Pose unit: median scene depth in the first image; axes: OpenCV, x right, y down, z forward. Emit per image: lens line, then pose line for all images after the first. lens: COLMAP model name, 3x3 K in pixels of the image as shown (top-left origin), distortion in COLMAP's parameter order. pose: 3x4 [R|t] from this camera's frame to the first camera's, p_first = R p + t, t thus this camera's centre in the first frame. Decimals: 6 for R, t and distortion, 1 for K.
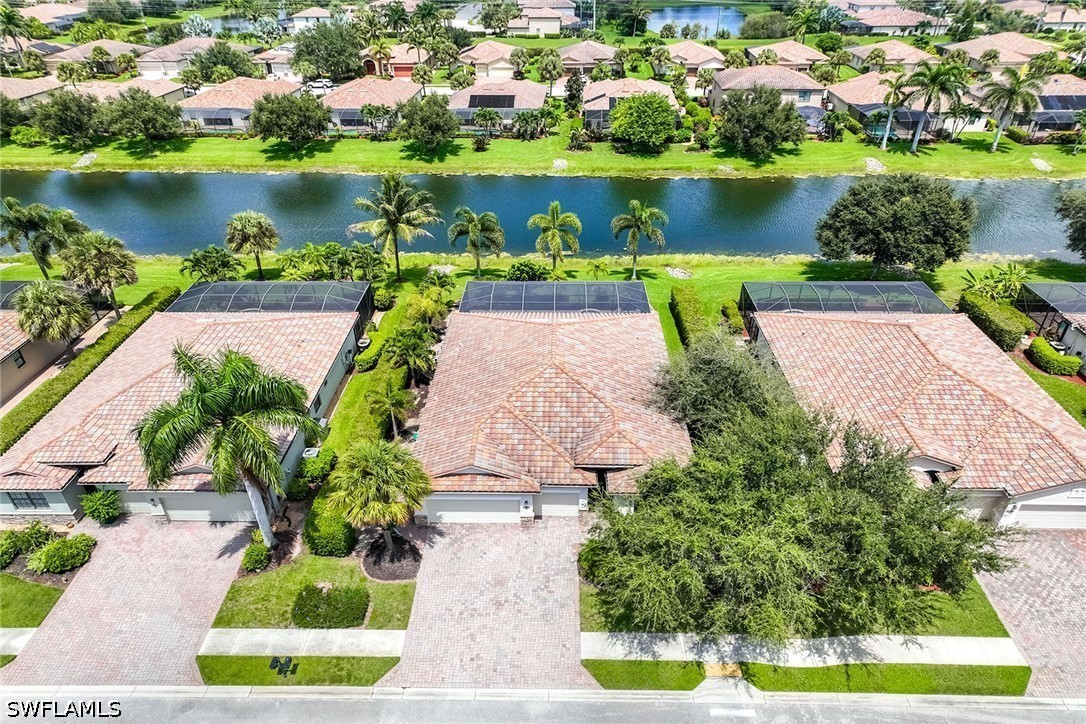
lens RADIAL K [[771.0, 0, 539.6], [0, 771.0, 362.4], [0, 0, 1]] dist [-0.000315, 0.017712]
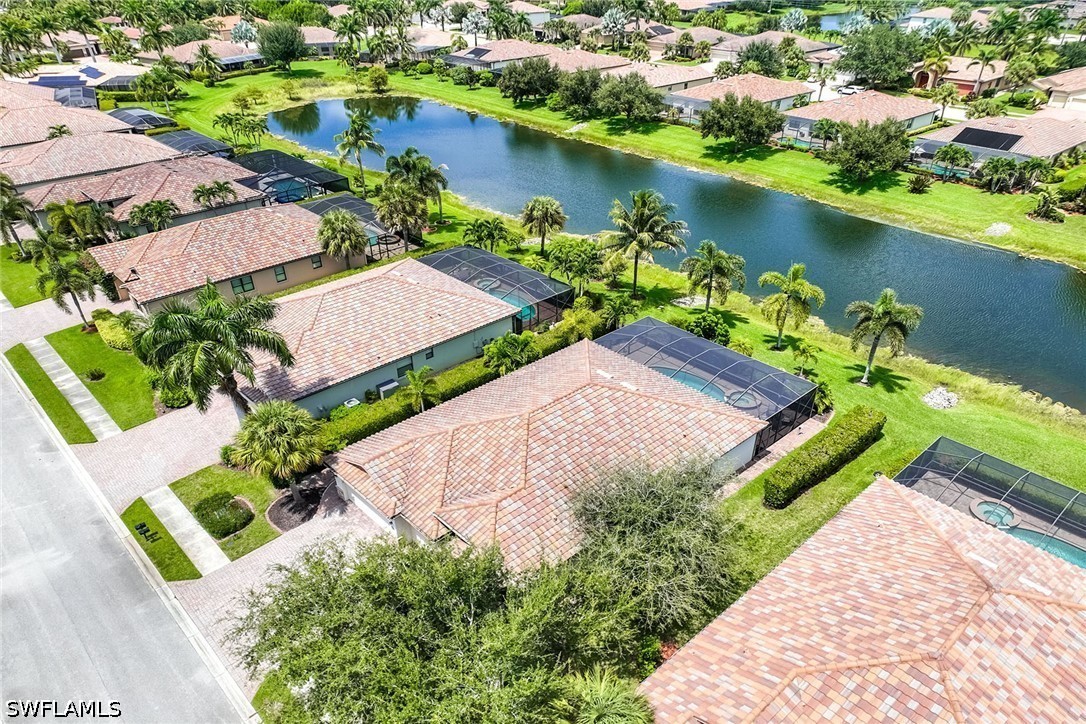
lens RADIAL K [[771.0, 0, 549.3], [0, 771.0, 359.9], [0, 0, 1]] dist [-0.000315, 0.017712]
pose [[0.705469, 0.348952, -0.616884, 0.230486], [-0.343779, 0.929625, 0.132714, -0.075692], [0.619782, 0.118446, 0.775784, 0.106109]]
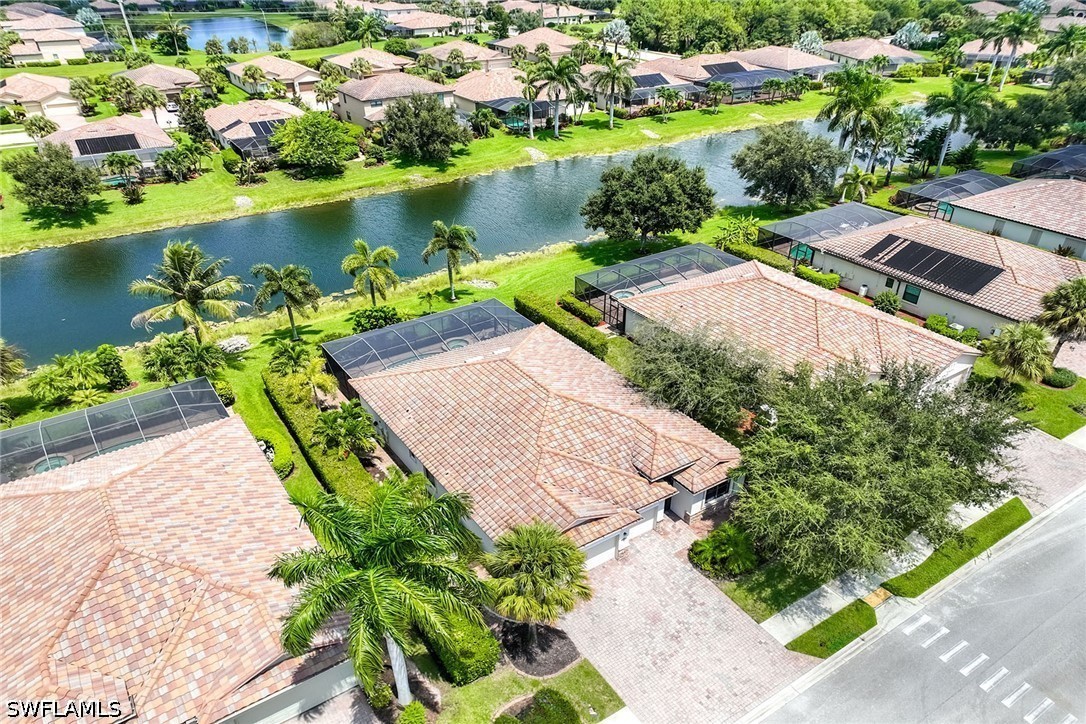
lens RADIAL K [[771.0, 0, 540.1], [0, 771.0, 367.3], [0, 0, 1]] dist [-0.000315, 0.017712]
pose [[0.825366, -0.277934, 0.491450, -0.177199], [0.279032, 0.957511, 0.072889, -0.040683], [-0.490827, 0.076970, 0.867850, 0.064334]]
